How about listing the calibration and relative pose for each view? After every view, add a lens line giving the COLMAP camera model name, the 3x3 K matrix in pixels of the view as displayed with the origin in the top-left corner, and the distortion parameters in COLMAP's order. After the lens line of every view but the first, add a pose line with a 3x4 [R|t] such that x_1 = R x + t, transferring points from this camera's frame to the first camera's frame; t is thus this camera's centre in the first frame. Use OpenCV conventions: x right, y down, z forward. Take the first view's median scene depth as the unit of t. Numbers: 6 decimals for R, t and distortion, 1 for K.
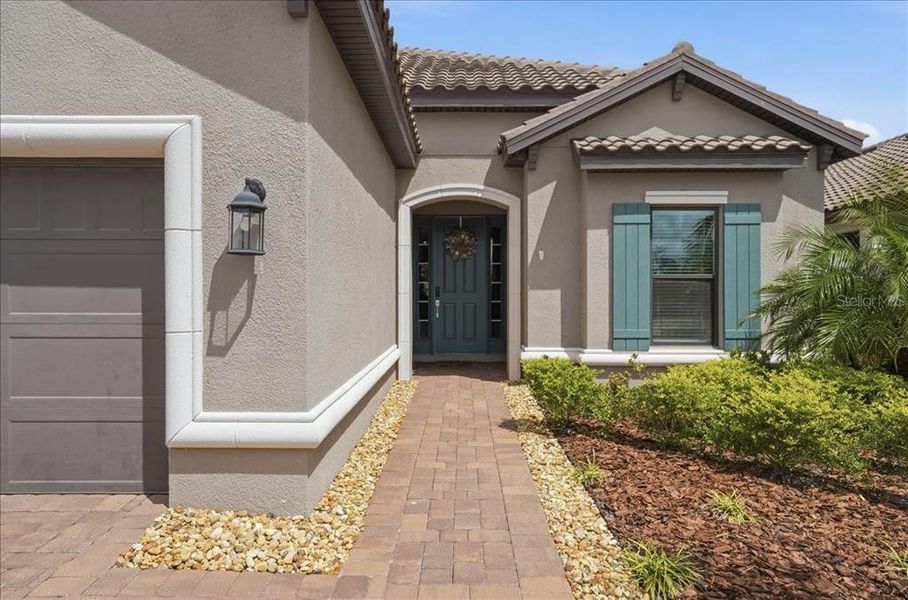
lens RADIAL K [[639.4, 0, 454.0], [0, 639.4, 300.0], [0, 0, 1]] dist [-0.005545, -0.001187]
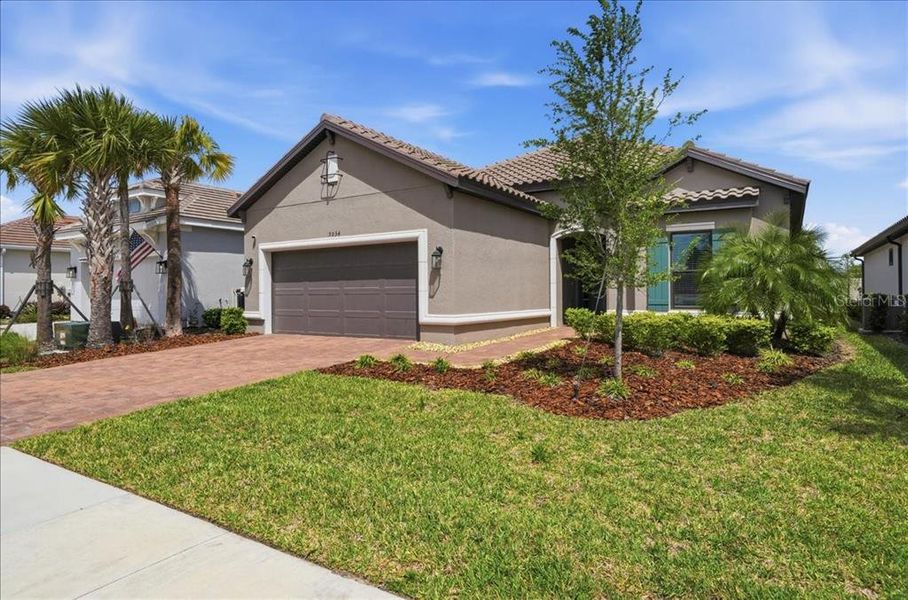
lens RADIAL K [[539.8, 0, 454.0], [0, 539.8, 300.0], [0, 0, 1]] dist [-0.023483, -0.000108]
pose [[0.851971, 0.000367, -0.523589, 0.580860], [0.002633, 0.999984, 0.004986, 0.038332], [0.523583, -0.005627, 0.851956, -0.653394]]
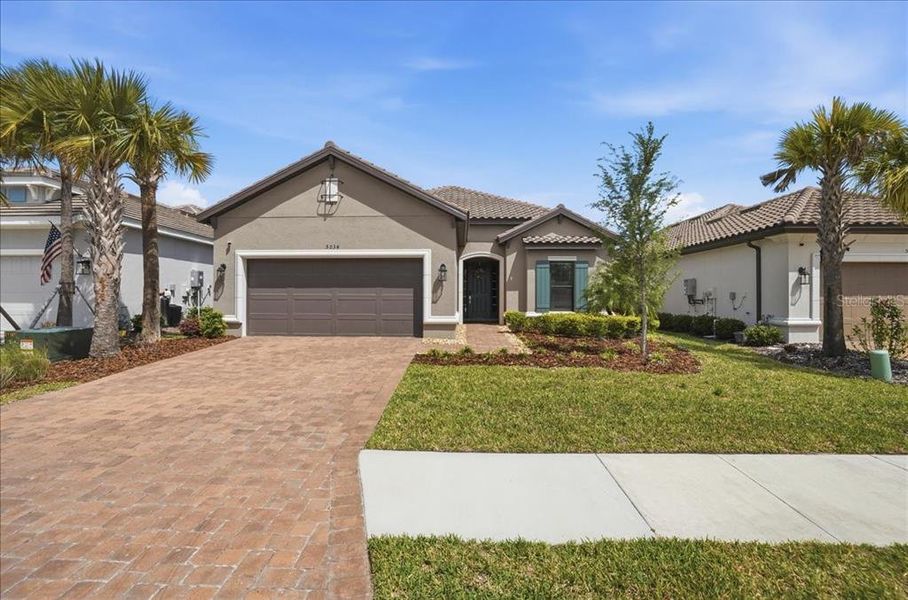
lens RADIAL K [[430.7, 0, 453.9], [0, 430.7, 297.5], [0, 0, 1]] dist [-0.058876, 0.022074]
pose [[0.999870, 0.004057, -0.015602, -0.087081], [-0.004239, 0.999923, -0.011635, 0.036614], [0.015553, 0.011699, 0.999811, -0.907152]]
